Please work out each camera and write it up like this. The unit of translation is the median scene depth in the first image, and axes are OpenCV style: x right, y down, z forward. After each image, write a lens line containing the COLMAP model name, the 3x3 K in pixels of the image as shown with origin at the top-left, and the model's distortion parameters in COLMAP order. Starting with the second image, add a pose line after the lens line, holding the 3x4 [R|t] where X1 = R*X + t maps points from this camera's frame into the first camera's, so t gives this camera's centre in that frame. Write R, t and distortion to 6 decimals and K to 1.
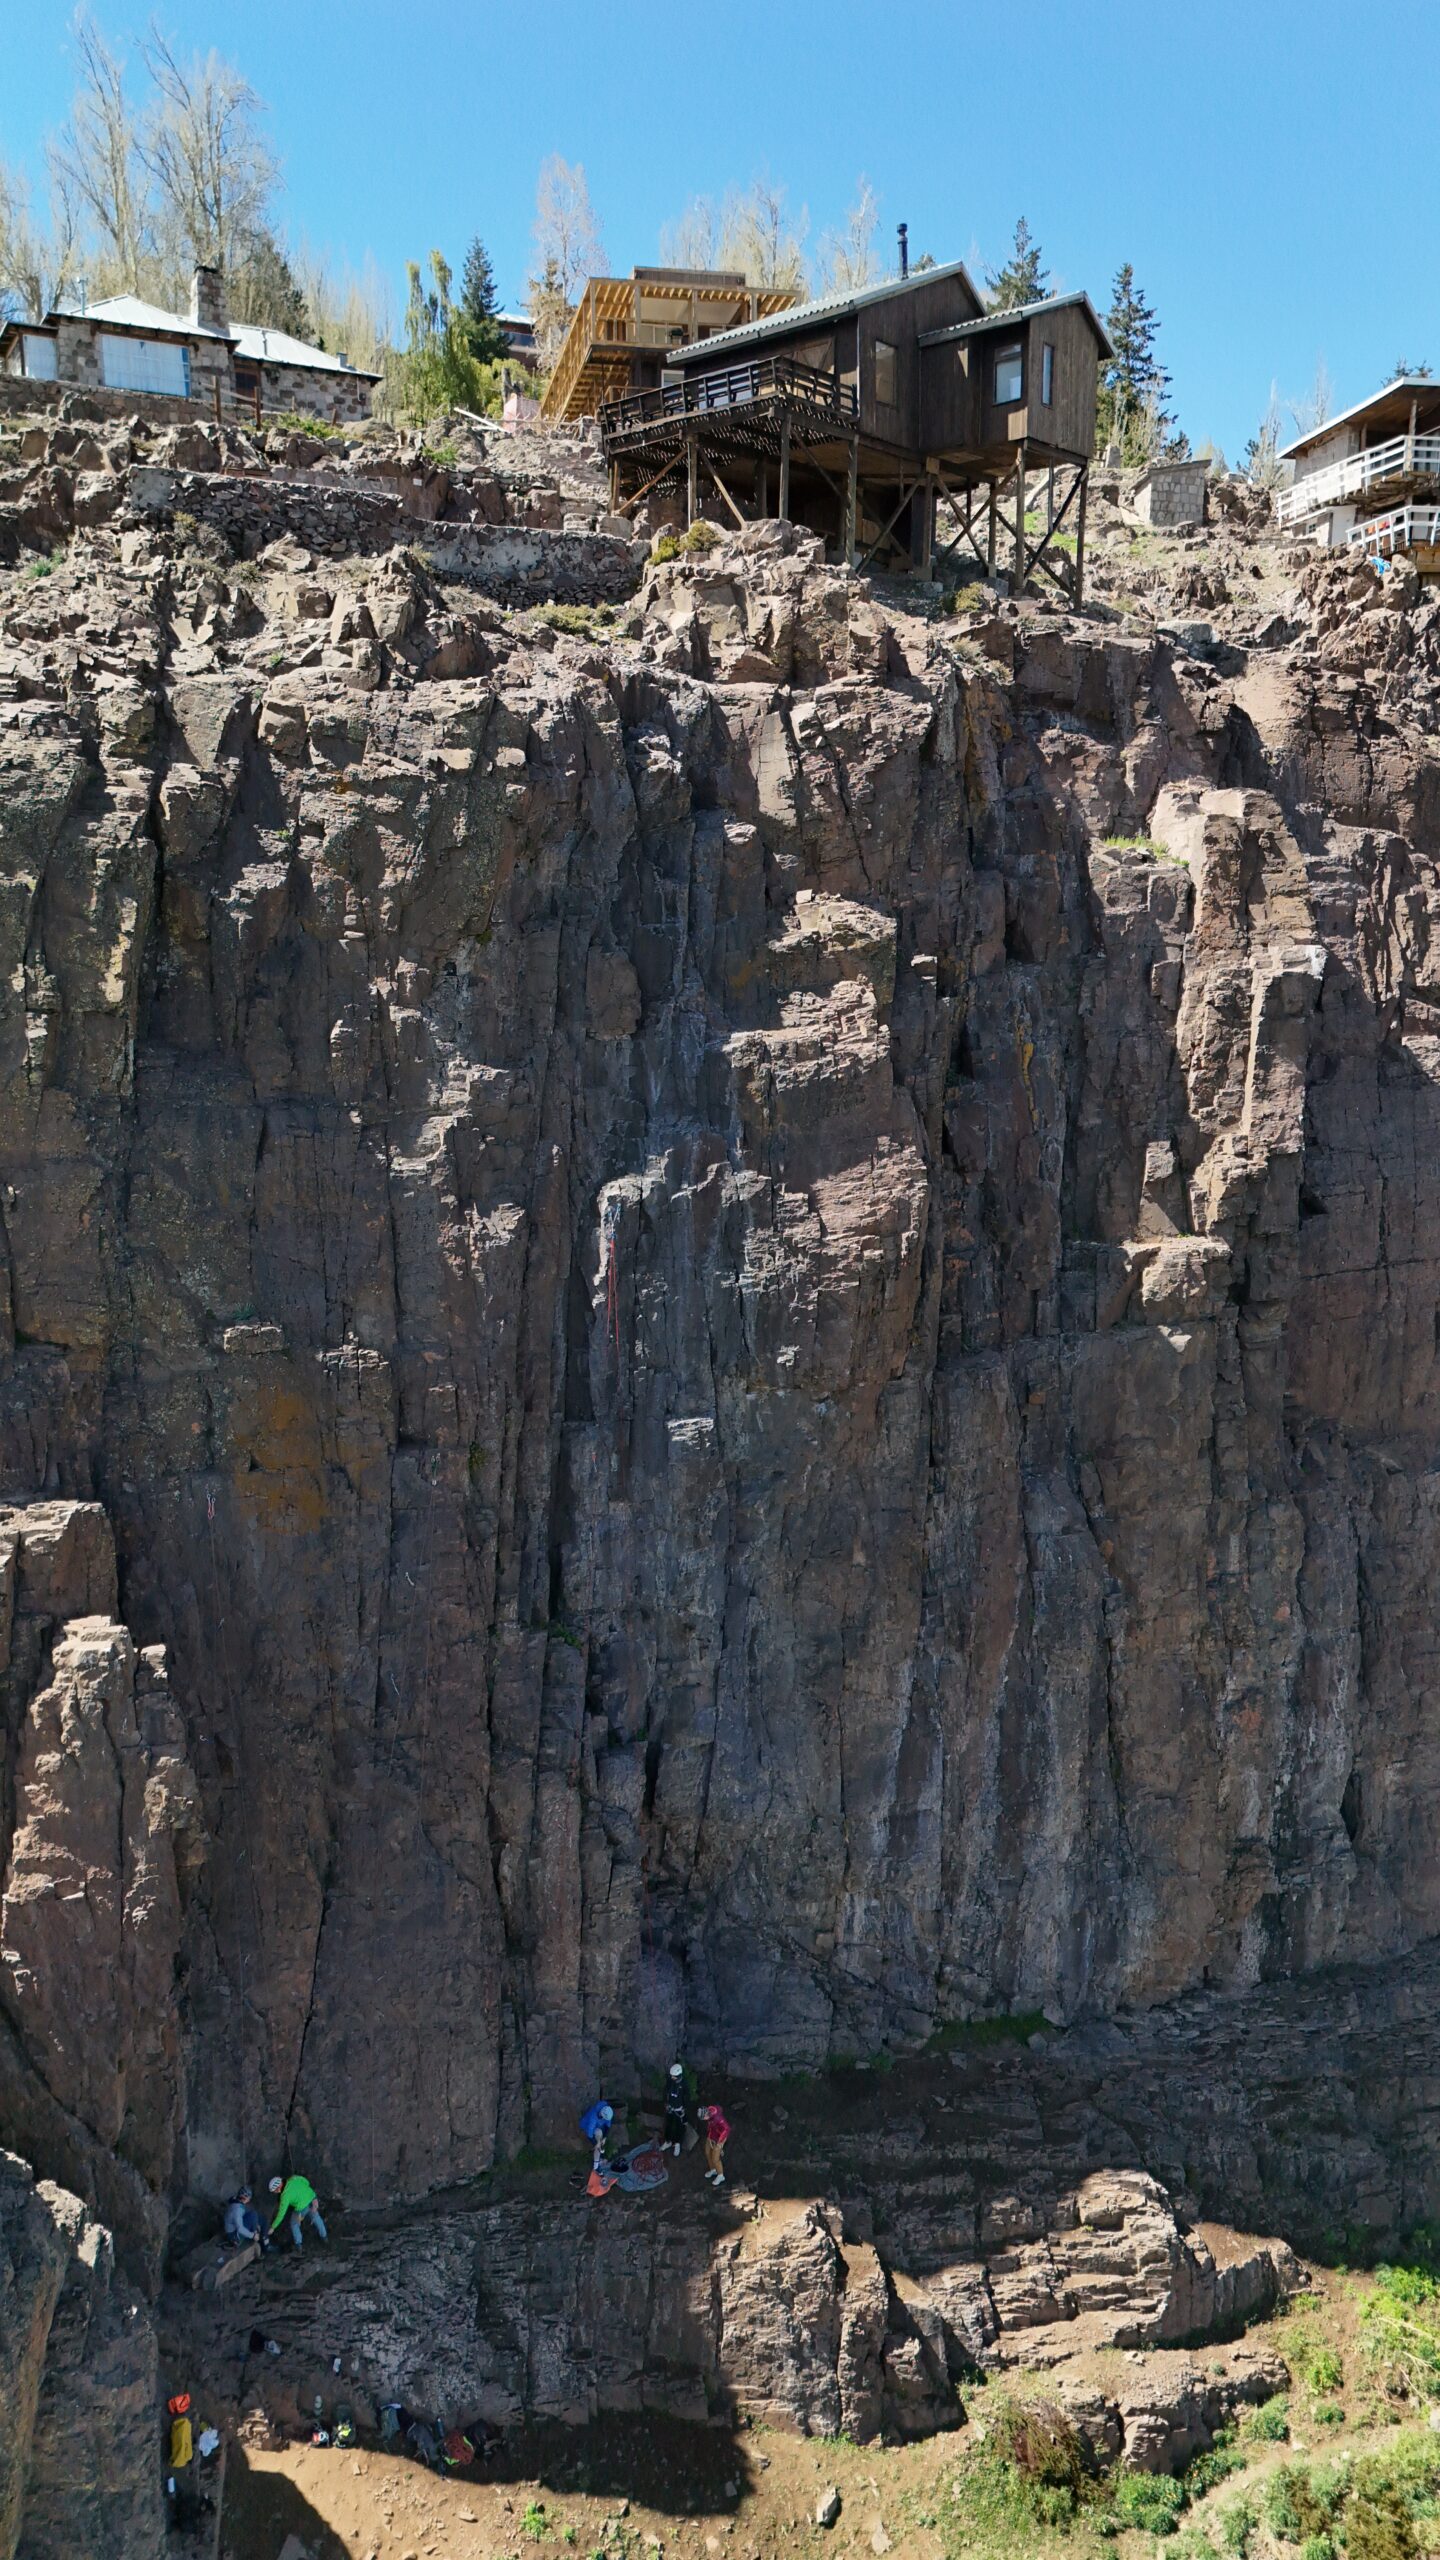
lens RADIAL K [[1861.7, 0, 719.4], [0, 1861.7, 1289.2], [0, 0, 1]] dist [0.090469, -0.087777]
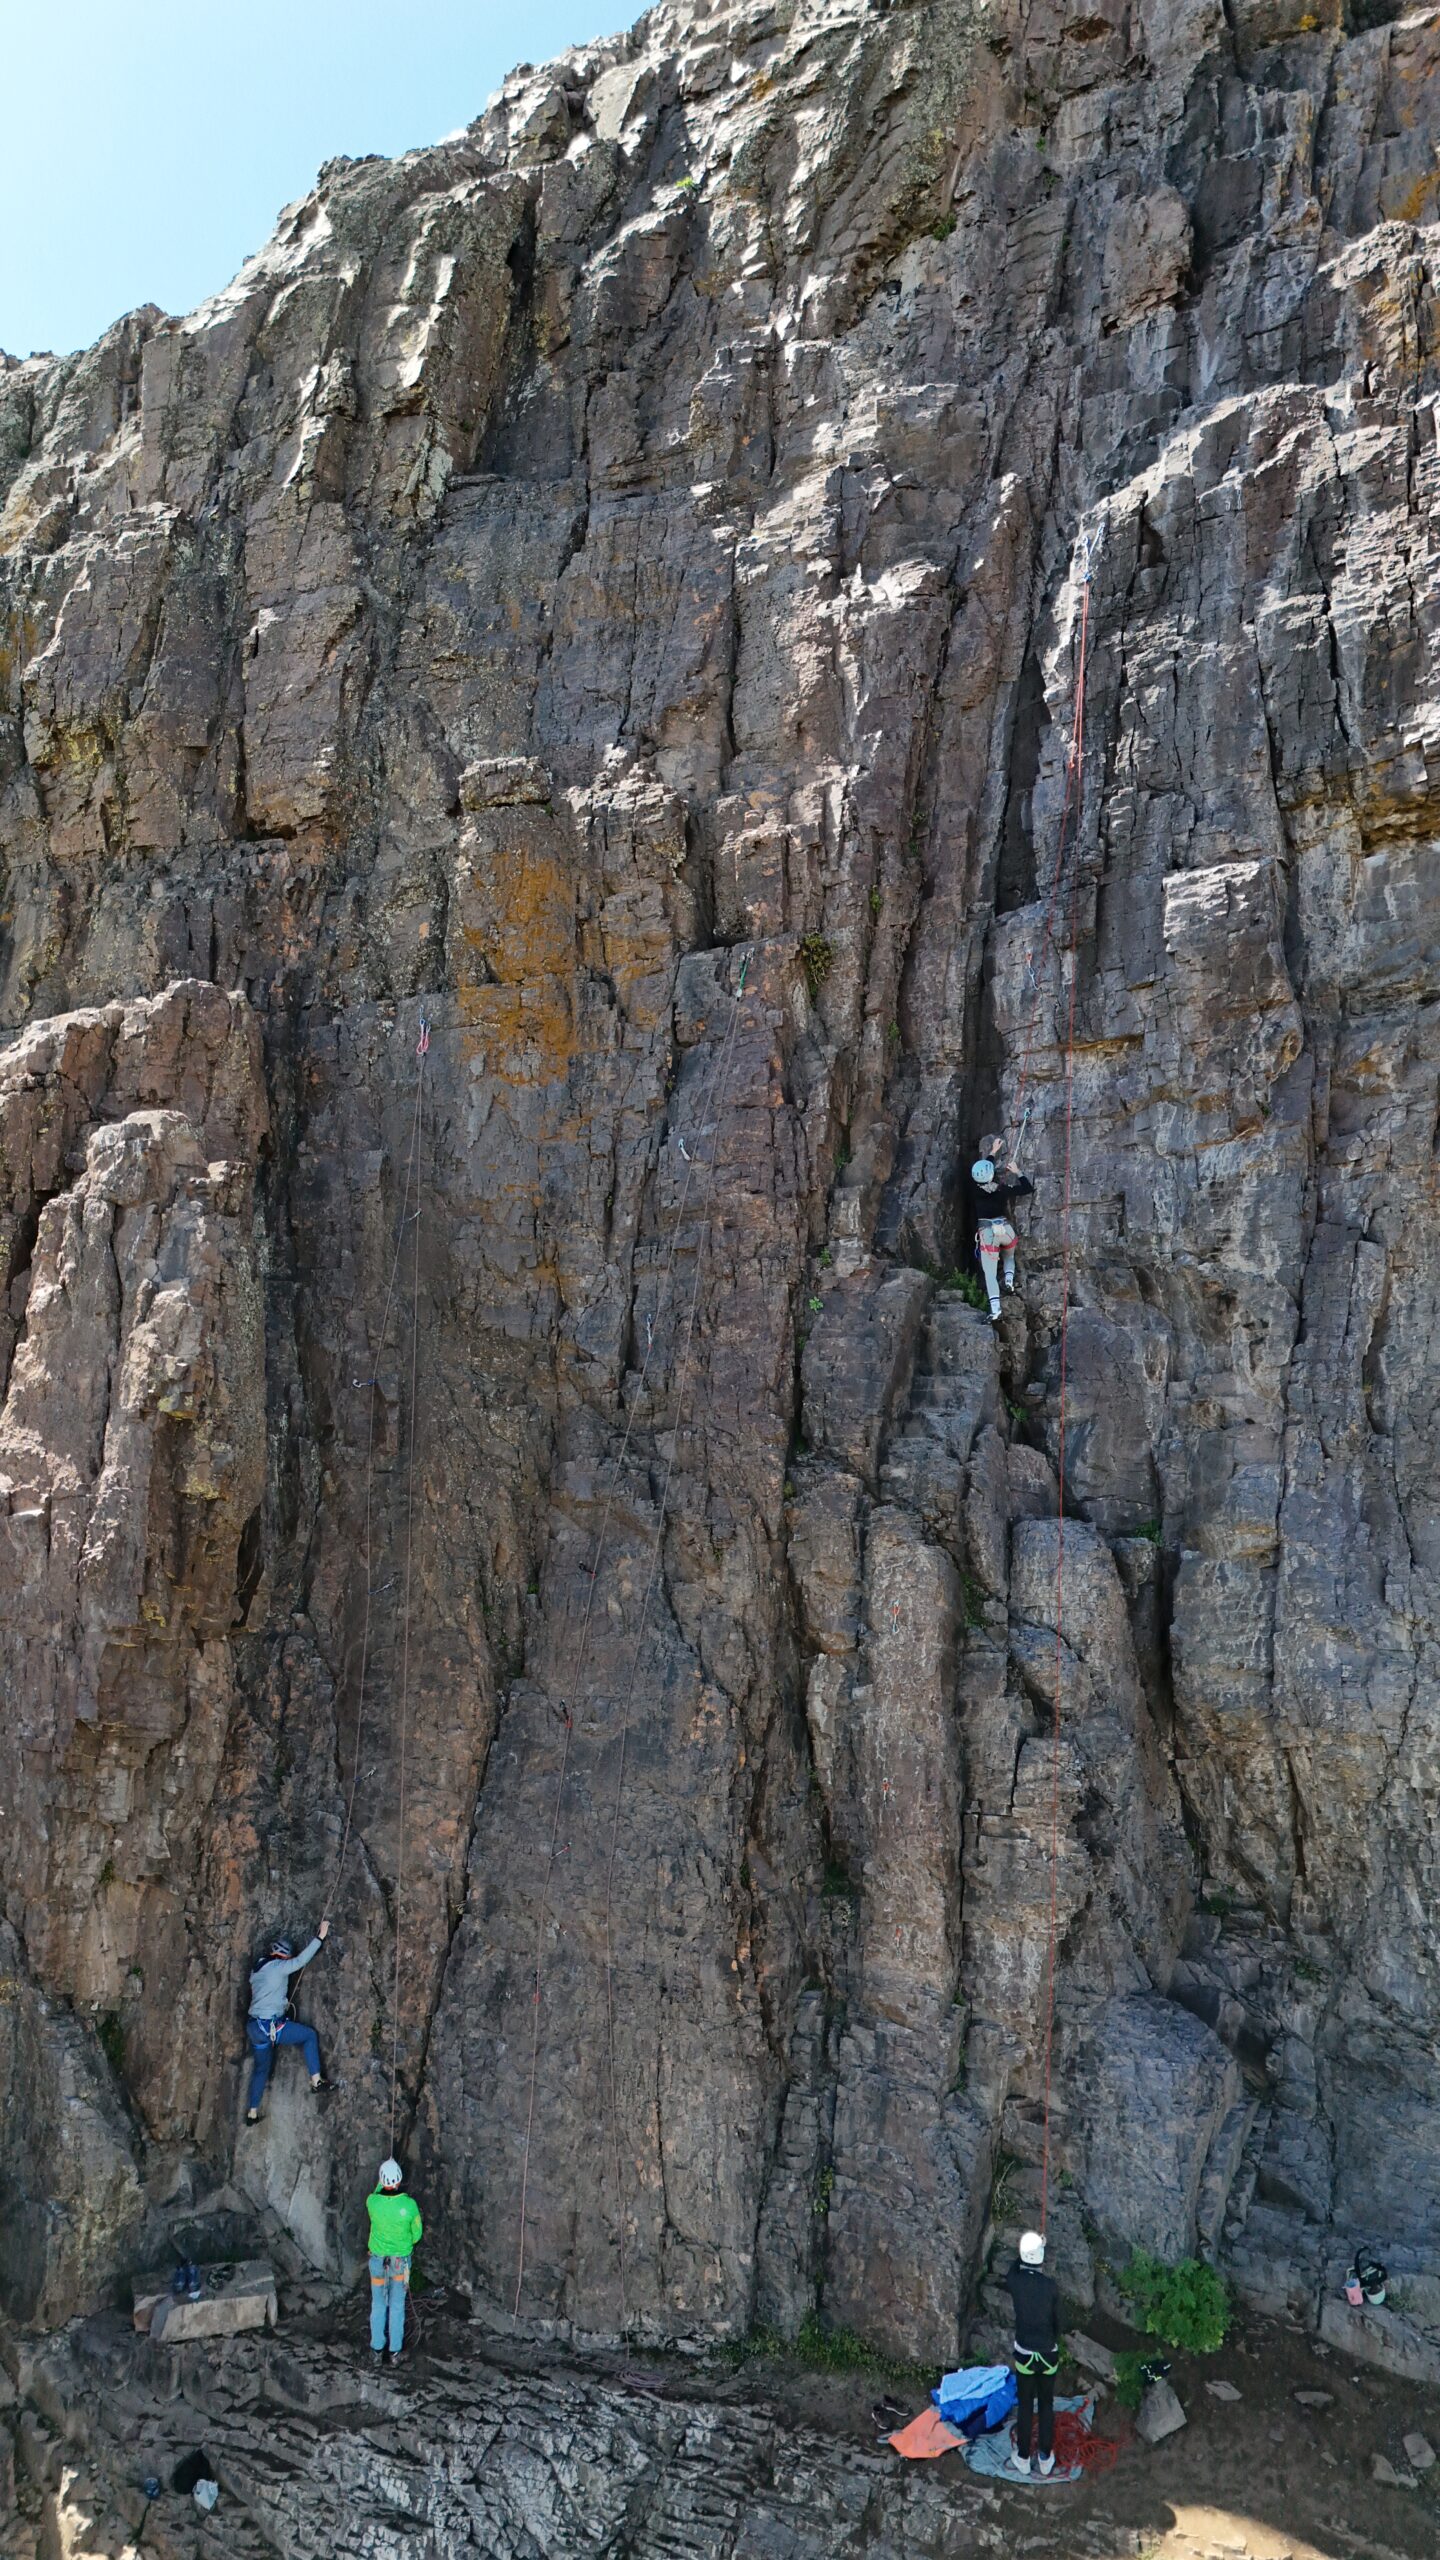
lens RADIAL K [[1861.7, 0, 717.6], [0, 1861.7, 1283.5], [0, 0, 1]] dist [0.090469, -0.087777]
pose [[0.808966, -0.050703, -0.585664, 0.173365], [-0.105641, 0.967516, -0.229681, 0.318343], [0.578285, 0.247674, 0.777331, 0.554935]]
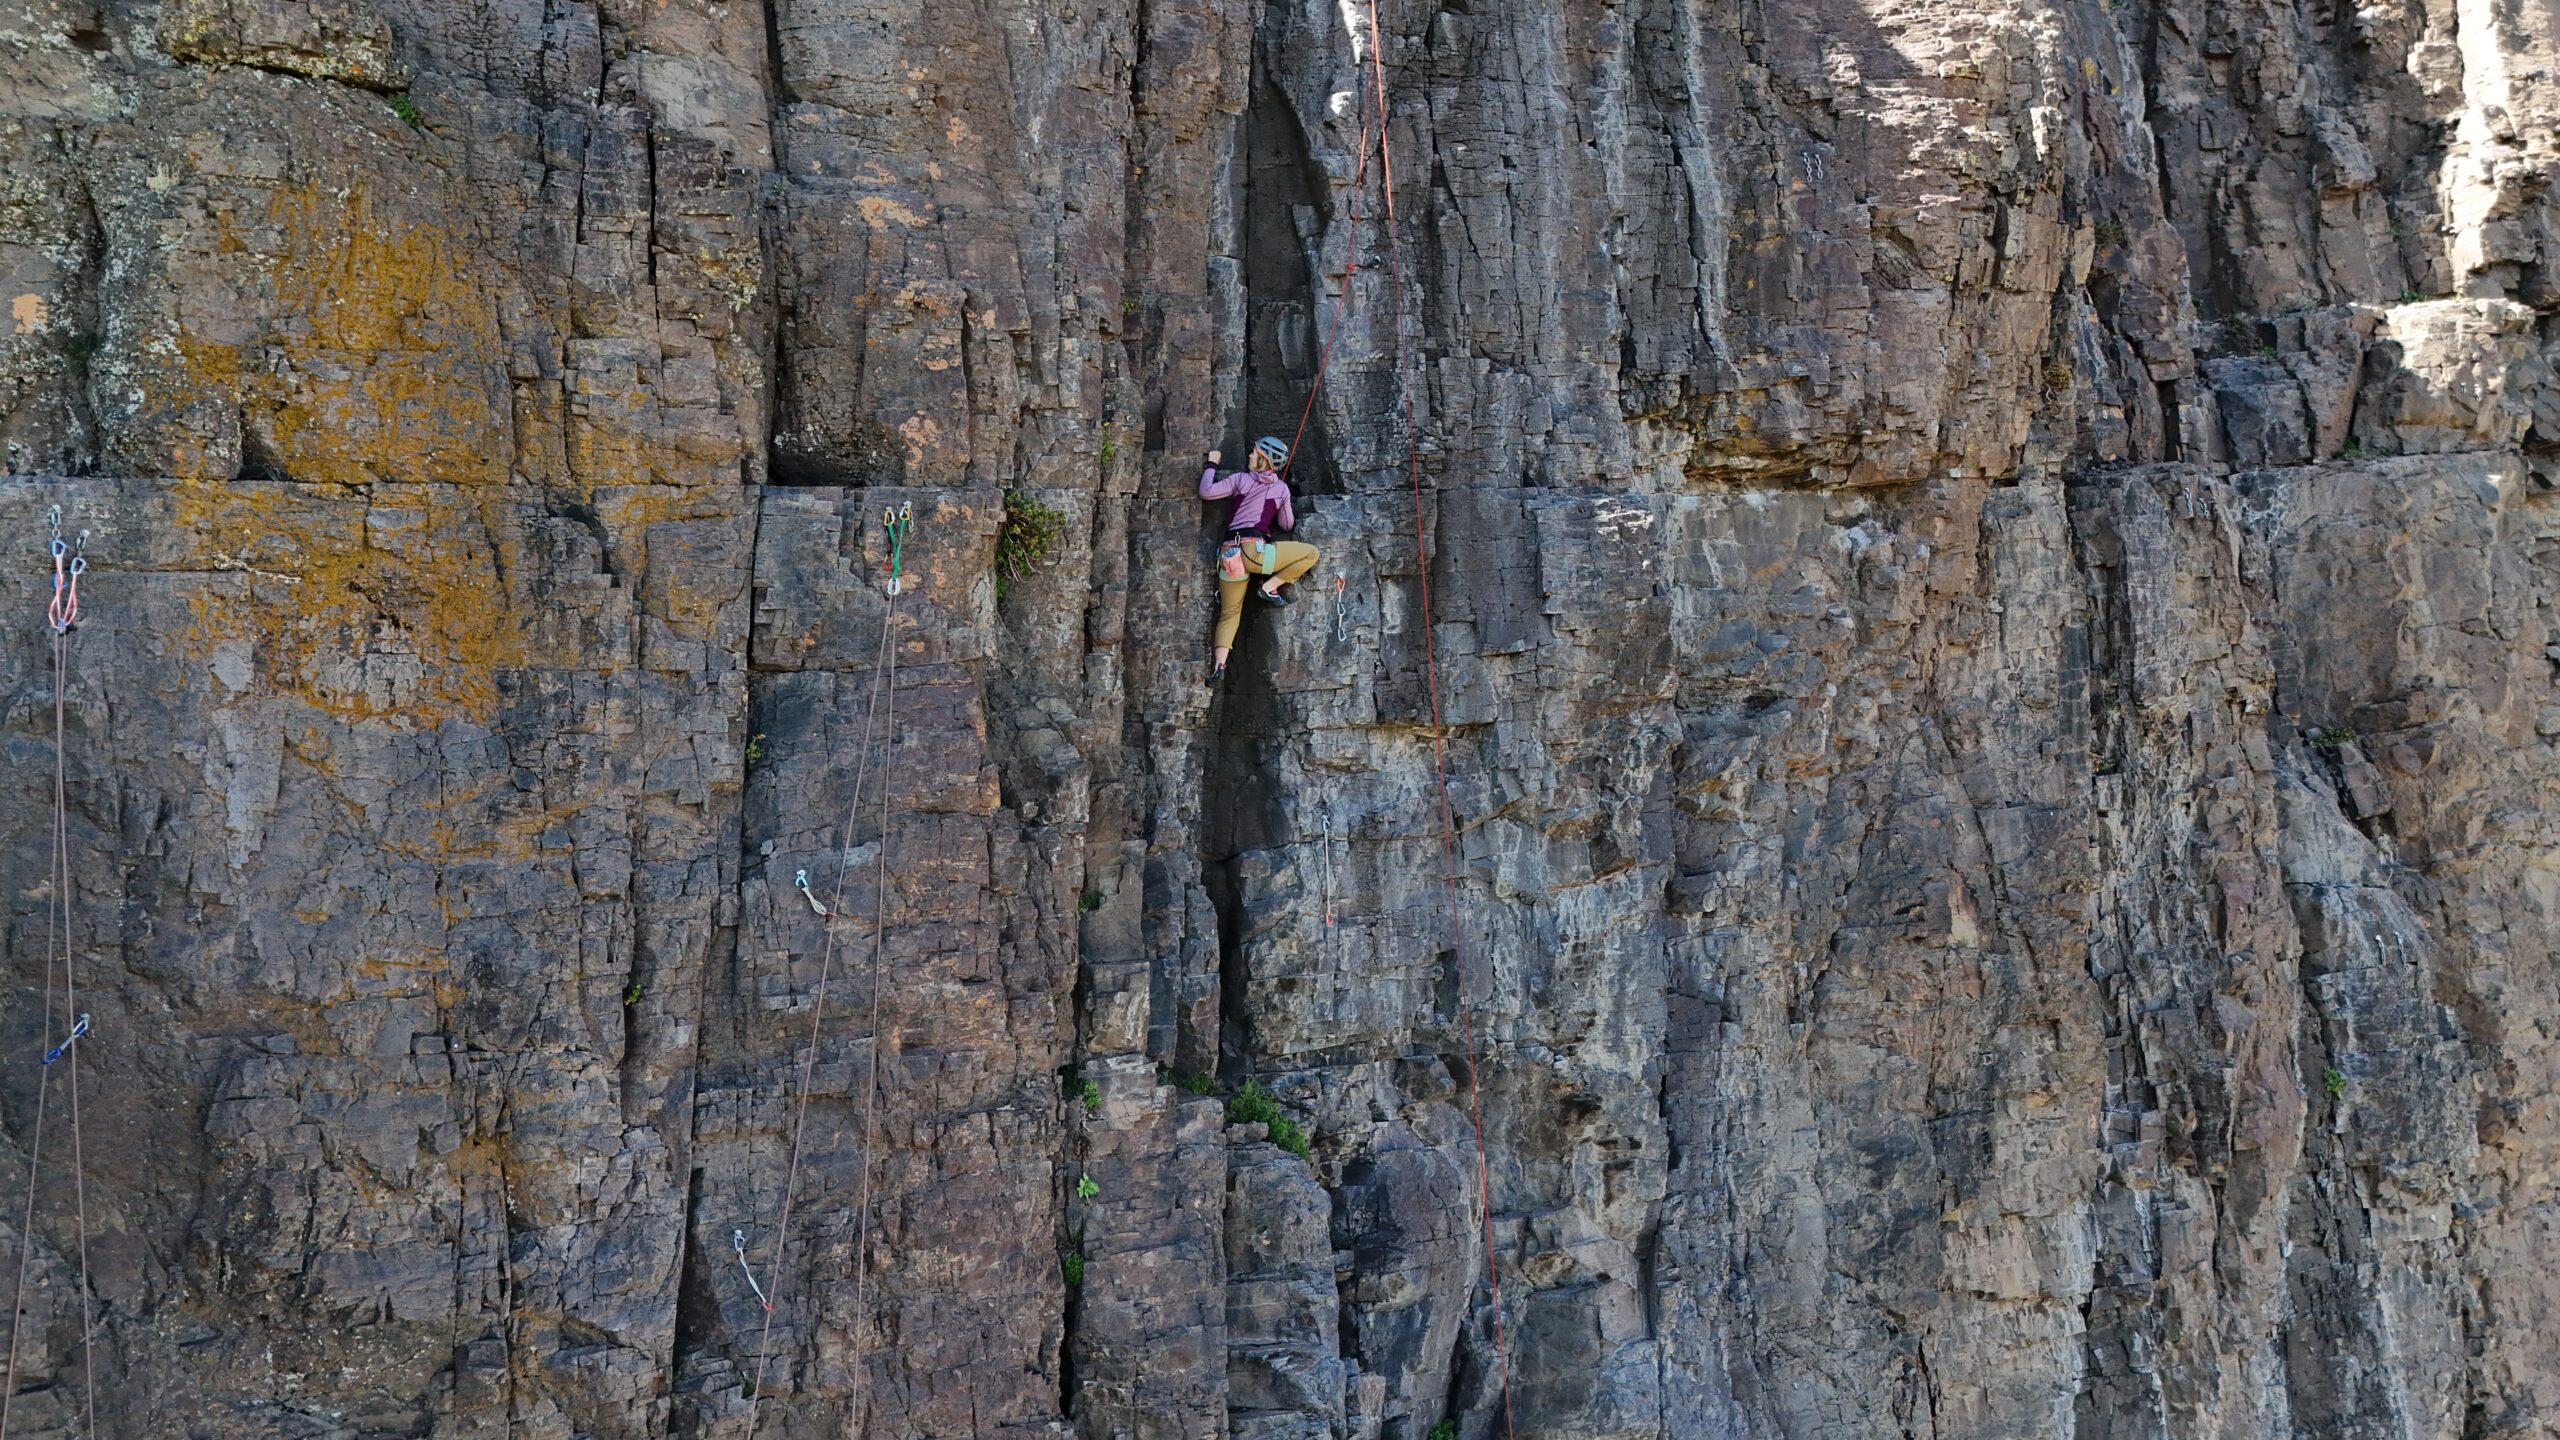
lens RADIAL K [[1861.7, 0, 1277.5], [0, 1861.7, 725.9], [0, 0, 1]] dist [0.090469, -0.087777]
pose [[0.983377, 0.004113, 0.181528, -0.143297], [0.030894, 0.981376, -0.189594, 0.183033], [-0.178927, 0.192051, 0.964936, 0.678775]]
